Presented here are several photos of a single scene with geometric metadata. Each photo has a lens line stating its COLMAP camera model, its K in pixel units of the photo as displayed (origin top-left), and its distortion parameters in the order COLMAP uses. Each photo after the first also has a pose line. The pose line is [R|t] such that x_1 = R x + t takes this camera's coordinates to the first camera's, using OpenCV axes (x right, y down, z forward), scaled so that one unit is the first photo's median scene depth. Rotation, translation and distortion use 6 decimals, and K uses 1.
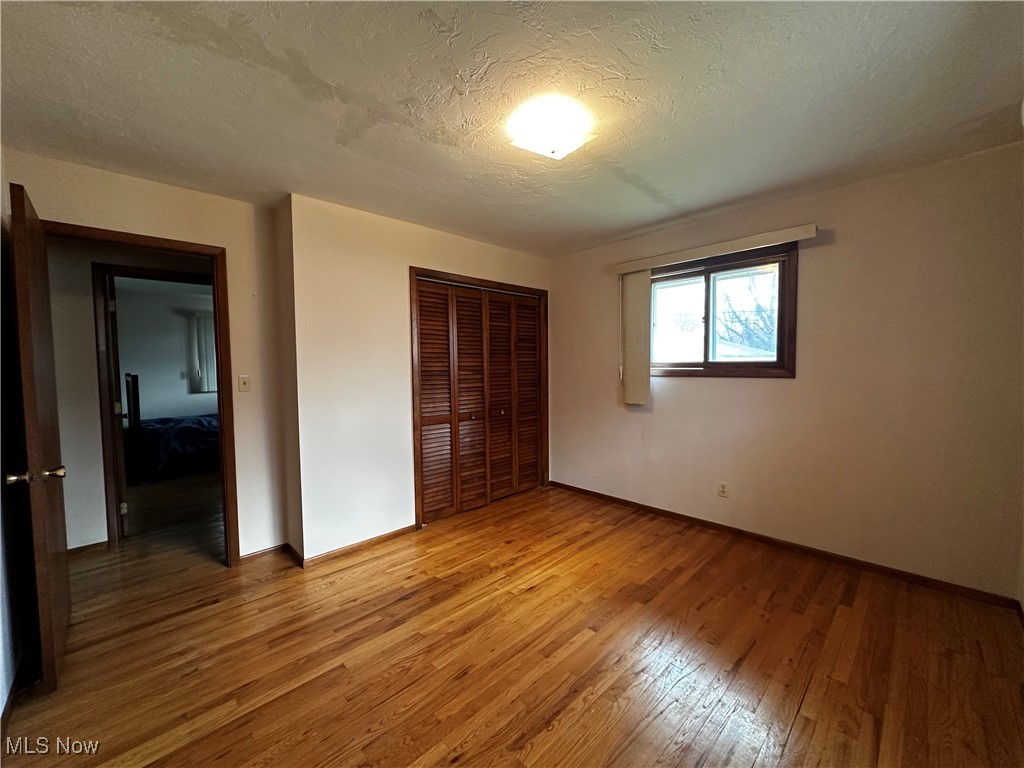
lens RADIAL K [[409.3, 0, 514.3], [0, 409.3, 376.9], [0, 0, 1]] dist [0.002556, 0.000117]
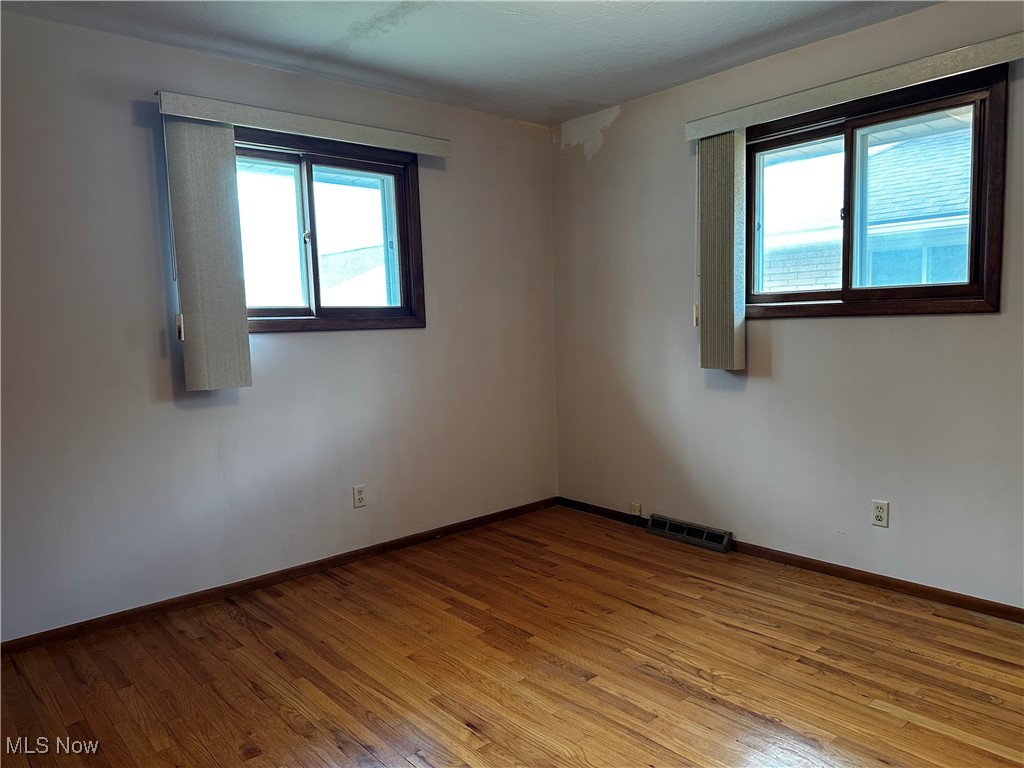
lens RADIAL K [[722.1, 0, 510.9], [0, 722.1, 384.9], [0, 0, 1]] dist [0.004985, -0.007234]
pose [[0.037784, -0.079696, 0.996103, -0.662471], [0.058029, 0.995308, 0.077431, 0.013993], [-0.997600, 0.054878, 0.042232, 0.703614]]
